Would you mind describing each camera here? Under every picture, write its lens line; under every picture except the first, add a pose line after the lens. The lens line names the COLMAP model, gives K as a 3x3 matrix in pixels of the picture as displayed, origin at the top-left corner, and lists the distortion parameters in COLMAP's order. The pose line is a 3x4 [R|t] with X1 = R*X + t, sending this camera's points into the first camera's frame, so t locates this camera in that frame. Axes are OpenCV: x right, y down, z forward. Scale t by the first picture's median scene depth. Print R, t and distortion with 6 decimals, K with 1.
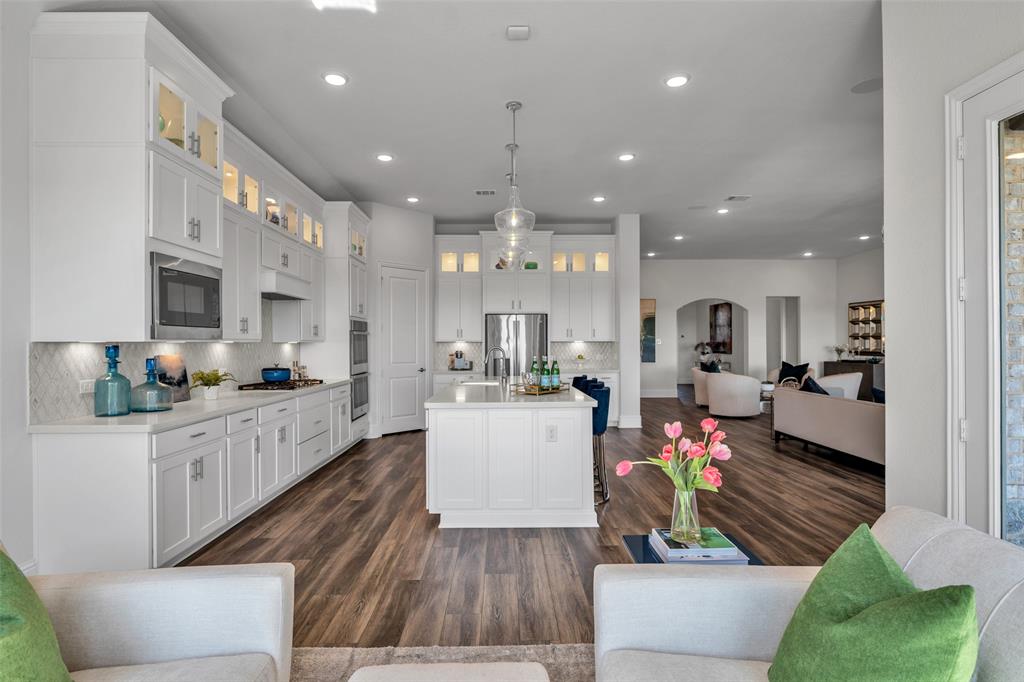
lens RADIAL K [[516.4, 0, 512.0], [0, 516.4, 341.0], [0, 0, 1]] dist [-0.005948, -0.000846]
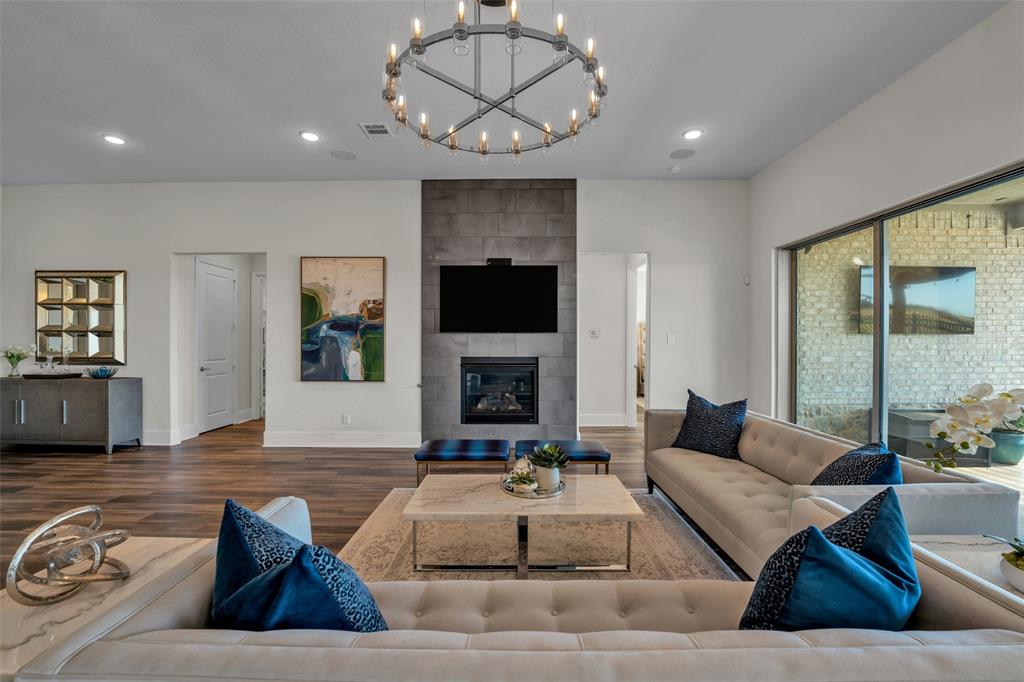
lens RADIAL K [[423.9, 0, 512.0], [0, 423.9, 341.0], [0, 0, 1]] dist [-0.022809, -0.000150]
pose [[0.015656, 0.004580, 0.999867, 0.427243], [-0.004010, 0.999982, -0.004517, 0.004050], [-0.999869, -0.003938, 0.015674, 0.922372]]
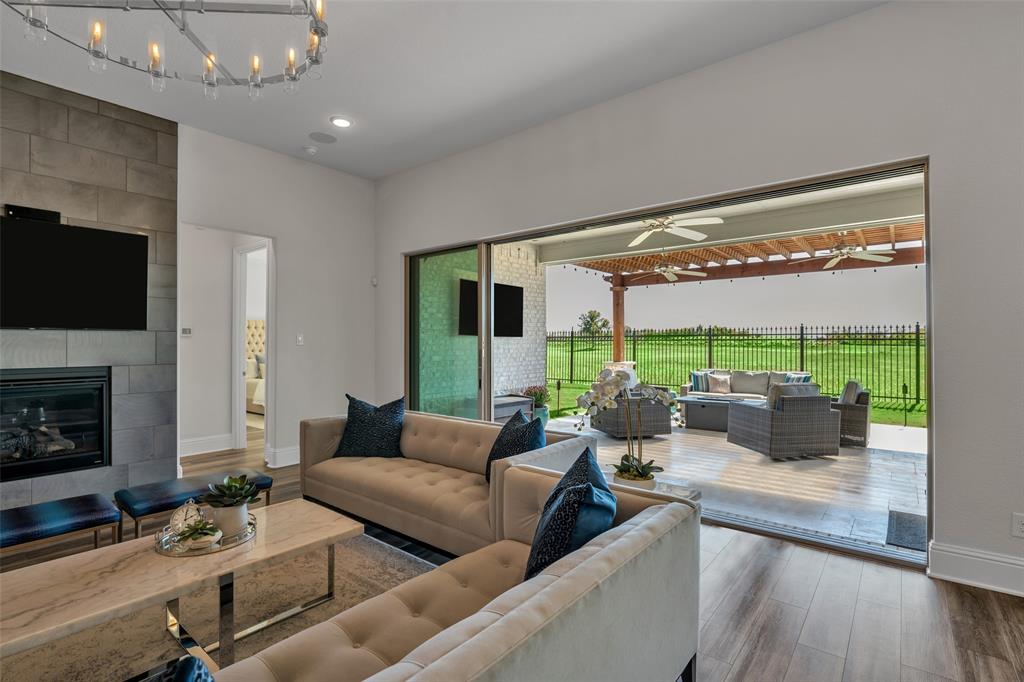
lens RADIAL K [[482.2, 0, 512.0], [0, 482.2, 341.0], [0, 0, 1]] dist [-0.018423, 0.000789]
pose [[-0.767074, 0.005639, 0.641534, 0.445389], [0.001361, 0.999973, -0.007162, 0.003297], [-0.641557, -0.004621, -0.767061, 1.027272]]
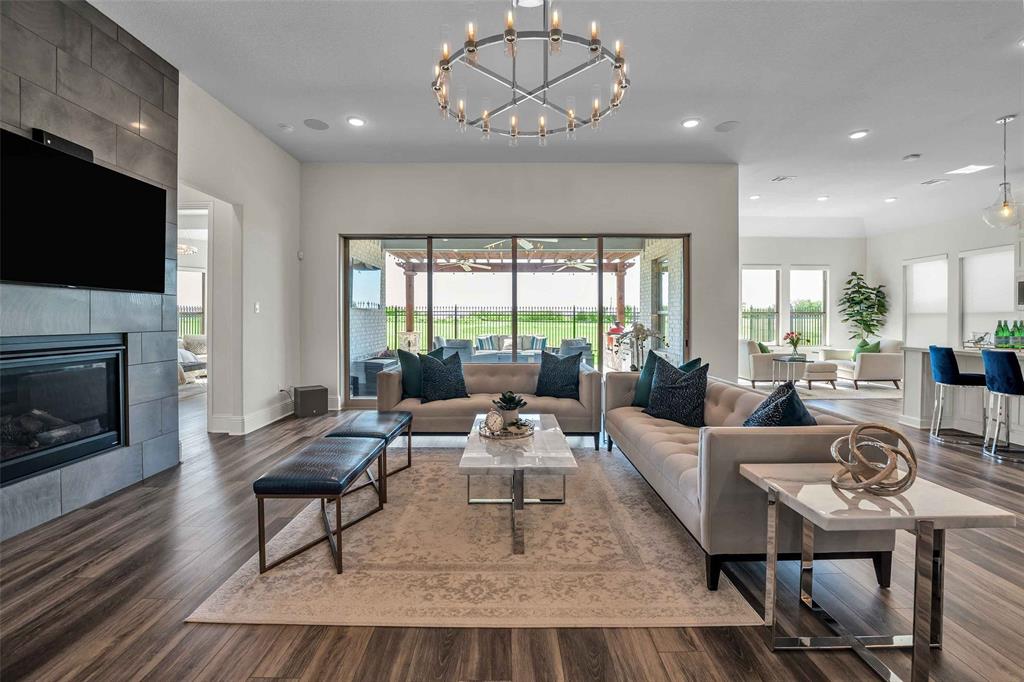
lens RADIAL K [[424.1, 0, 509.0], [0, 424.1, 319.8], [0, 0, 1]] dist [-0.021148, 0.000081]
pose [[-0.999947, 0.002054, 0.010095, 0.811185], [0.002046, 0.999998, -0.000809, 0.017718], [-0.010096, -0.000788, -0.999949, 1.364409]]
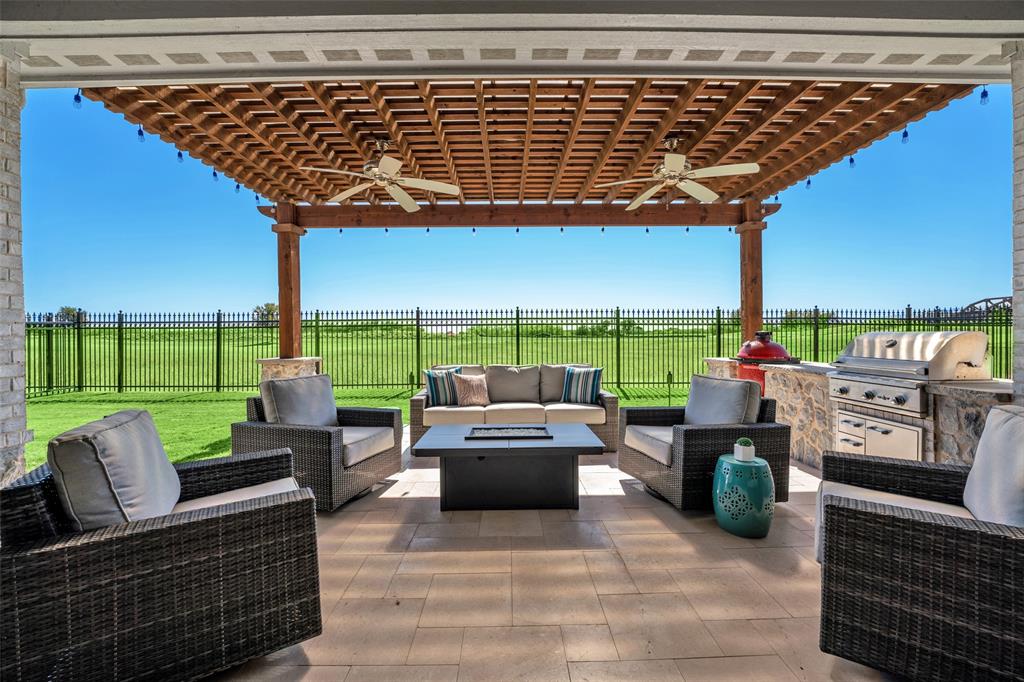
lens RADIAL K [[415.8, 0, 512.0], [0, 415.8, 341.0], [0, 0, 1]] dist [-0.046260, -0.000002]
pose [[-0.999944, 0.010586, 0.000500, 0.822655], [0.010591, 0.999884, 0.010982, 0.028785], [-0.000384, 0.010987, -0.999940, 0.257572]]
